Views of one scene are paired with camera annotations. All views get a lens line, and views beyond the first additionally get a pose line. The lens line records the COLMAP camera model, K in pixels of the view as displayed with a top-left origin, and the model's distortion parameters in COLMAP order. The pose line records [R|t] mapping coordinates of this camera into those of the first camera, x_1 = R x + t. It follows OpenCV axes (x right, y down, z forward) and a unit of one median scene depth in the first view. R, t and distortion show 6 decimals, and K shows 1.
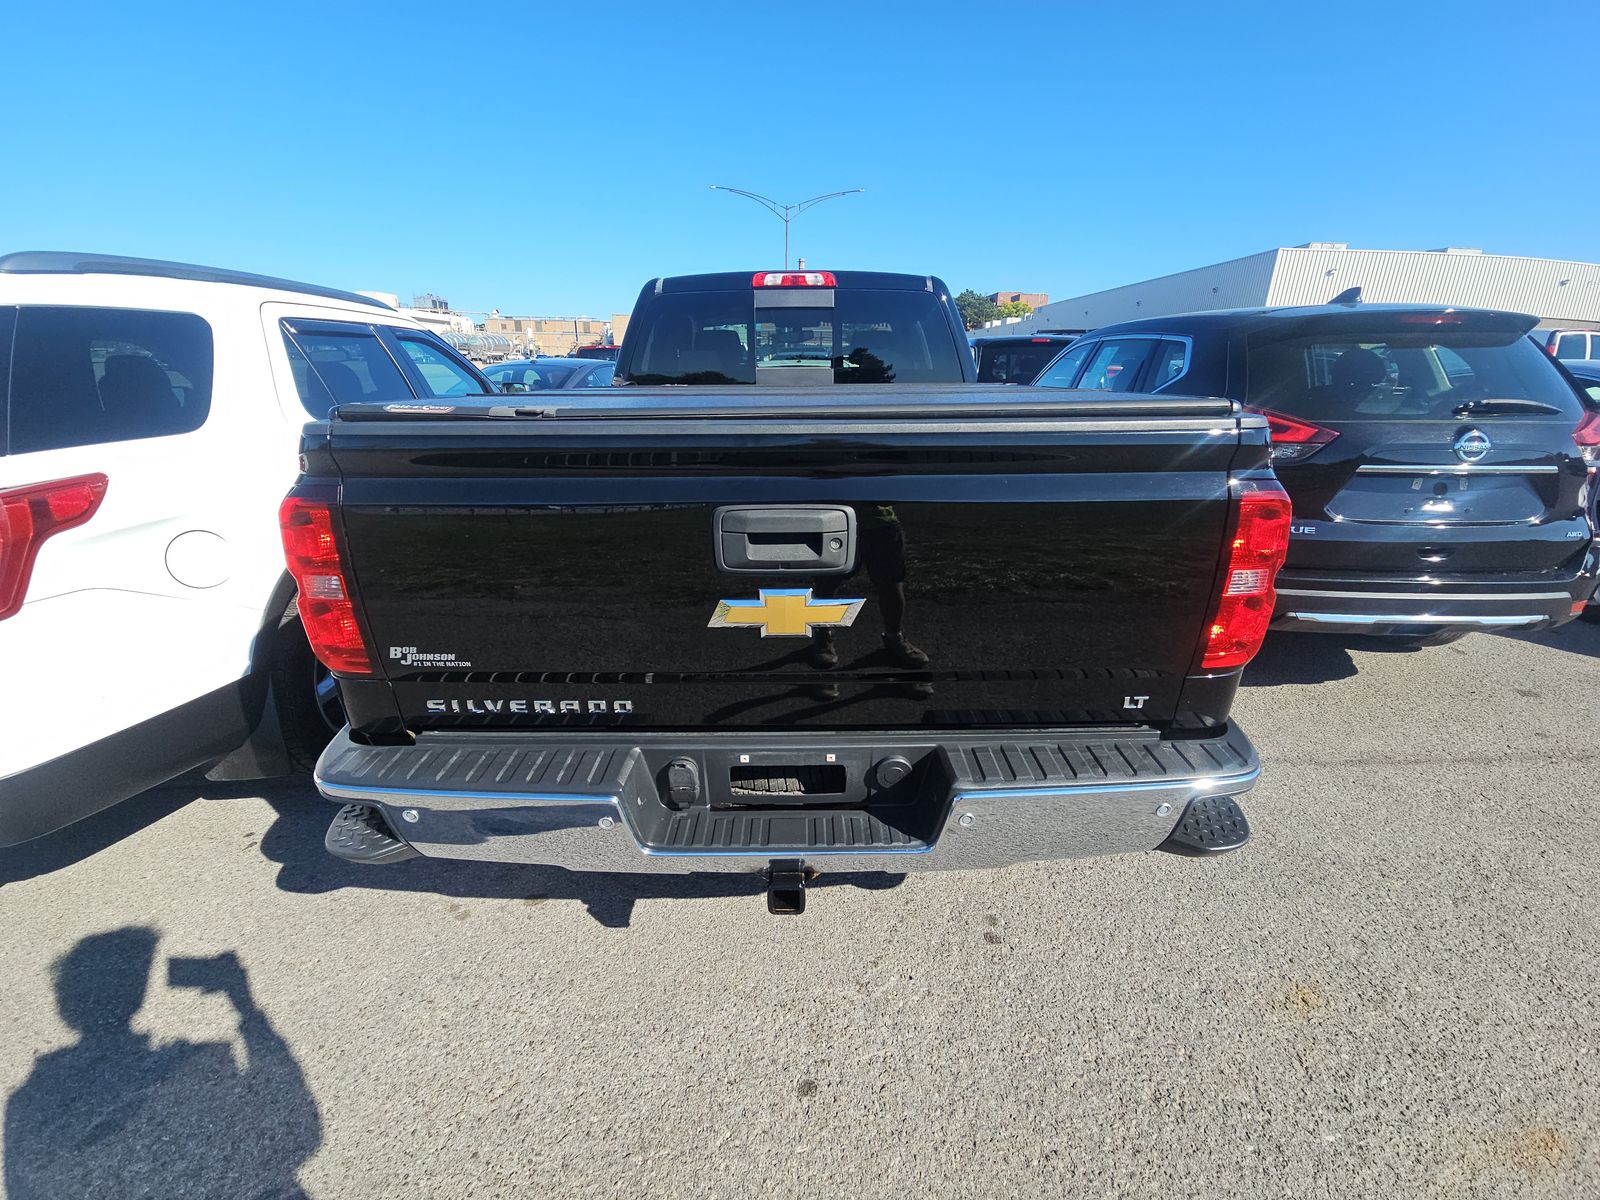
lens RADIAL K [[658.6, 0, 803.7], [0, 658.6, 595.9], [0, 0, 1]] dist [-0.002716, 0.000053]
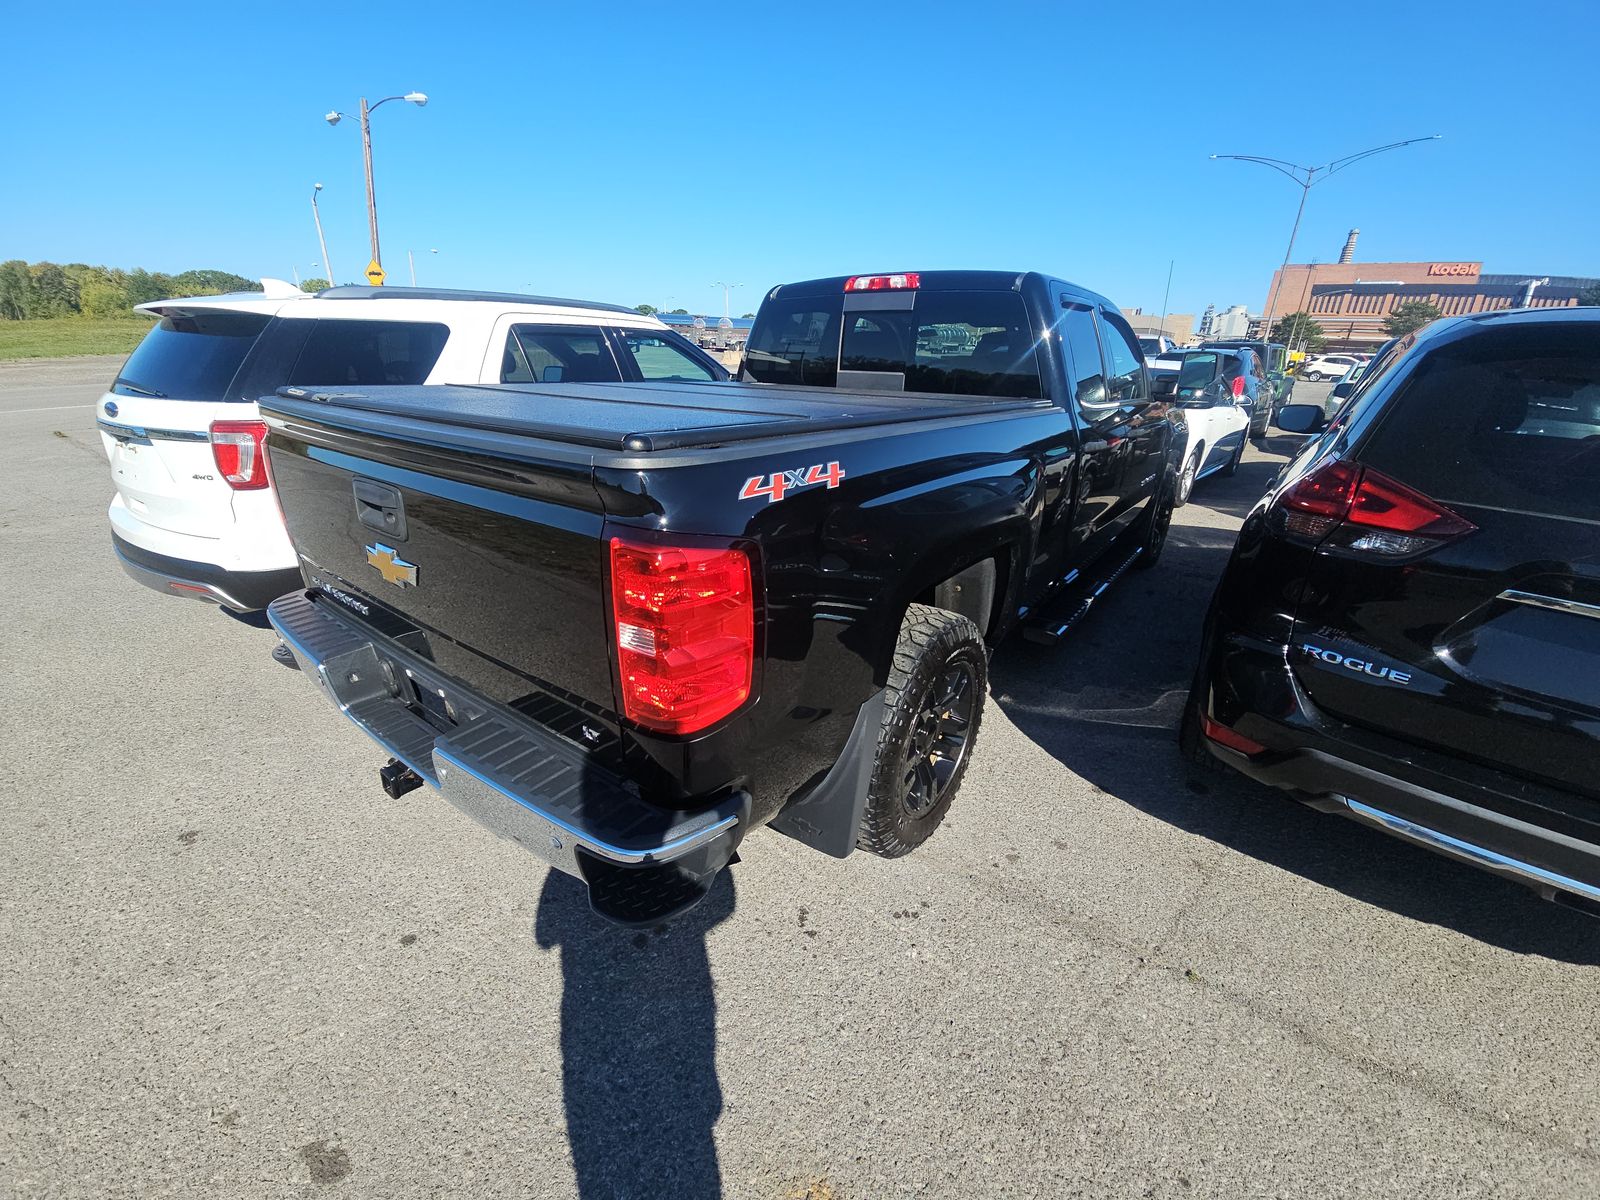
lens RADIAL K [[654.8, 0, 805.3], [0, 654.8, 595.1], [0, 0, 1]] dist [0.015087, -0.013409]
pose [[0.797736, 0.231615, -0.556750, 0.550738], [-0.224611, 0.970983, 0.082109, -0.084091], [0.559613, 0.059551, 0.826612, 0.157185]]
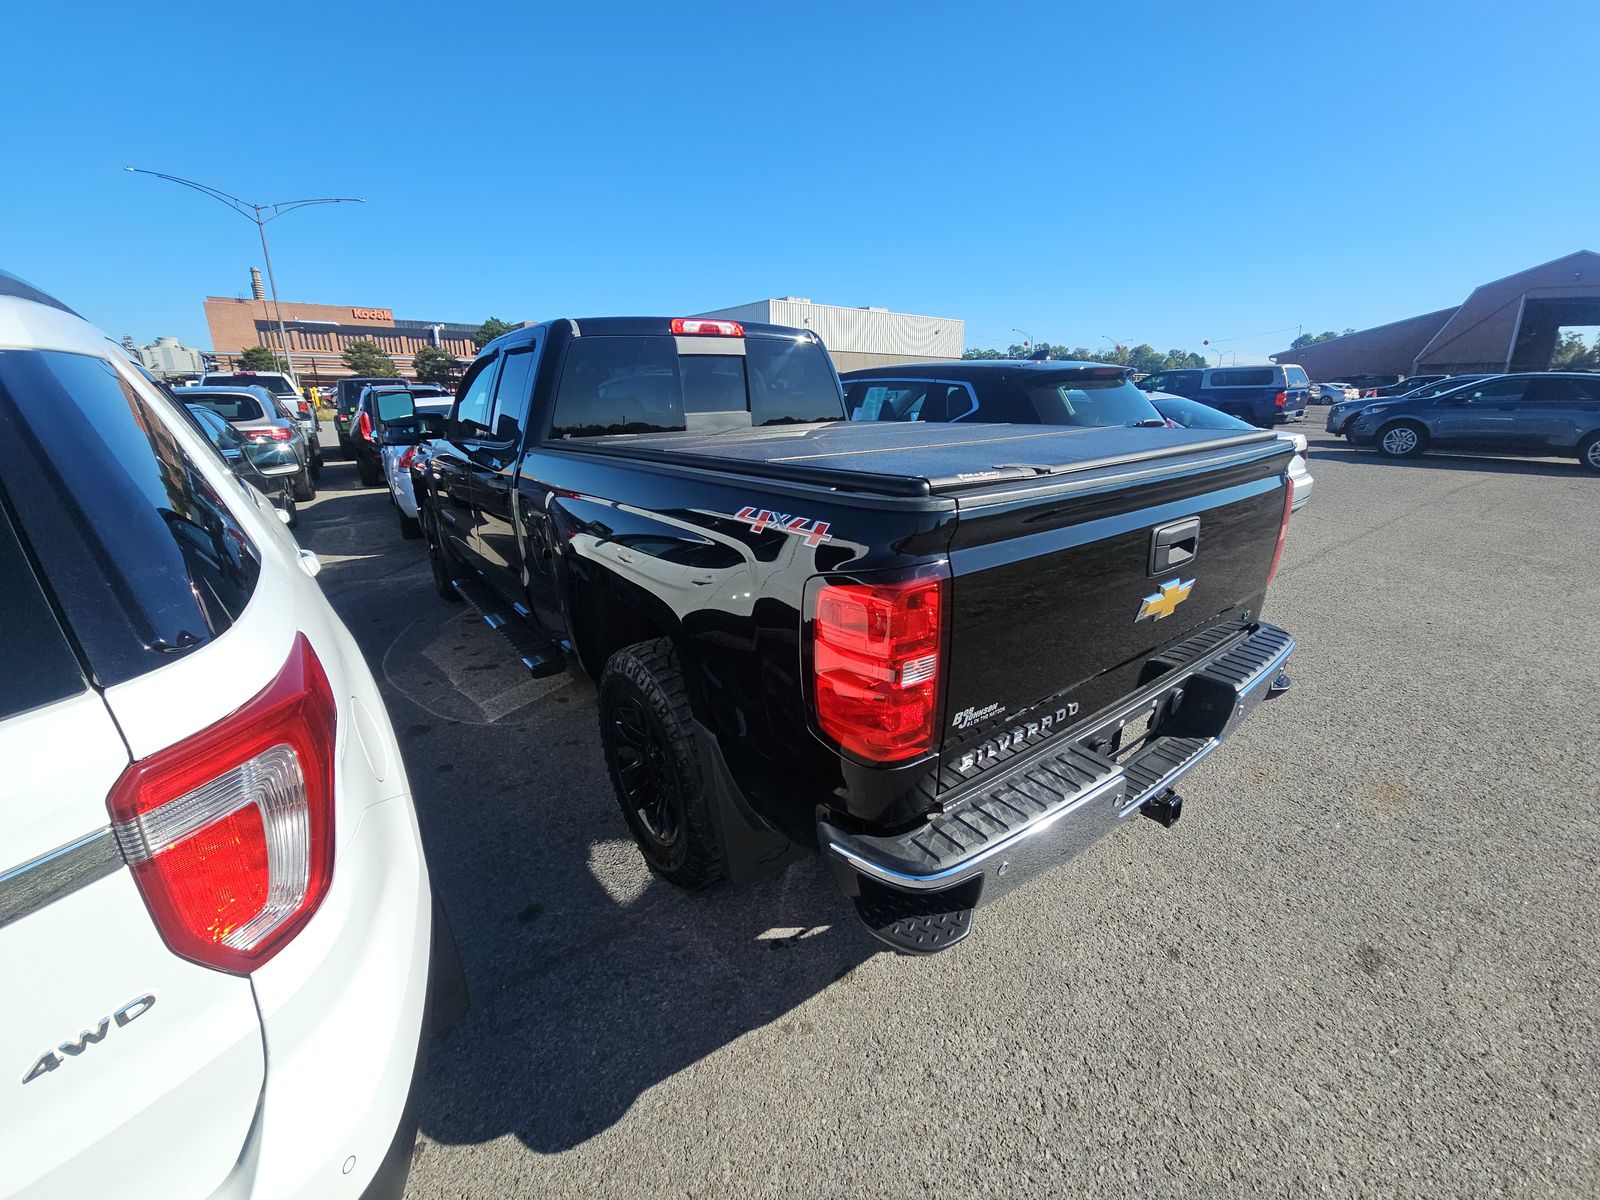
lens RADIAL K [[658.6, 0, 803.7], [0, 658.6, 595.9], [0, 0, 1]] dist [-0.002716, 0.000053]
pose [[0.793505, -0.192653, 0.577265, -0.569739], [0.214933, 0.976158, 0.030332, -0.074585], [-0.569345, 0.100004, 0.815993, 0.126071]]
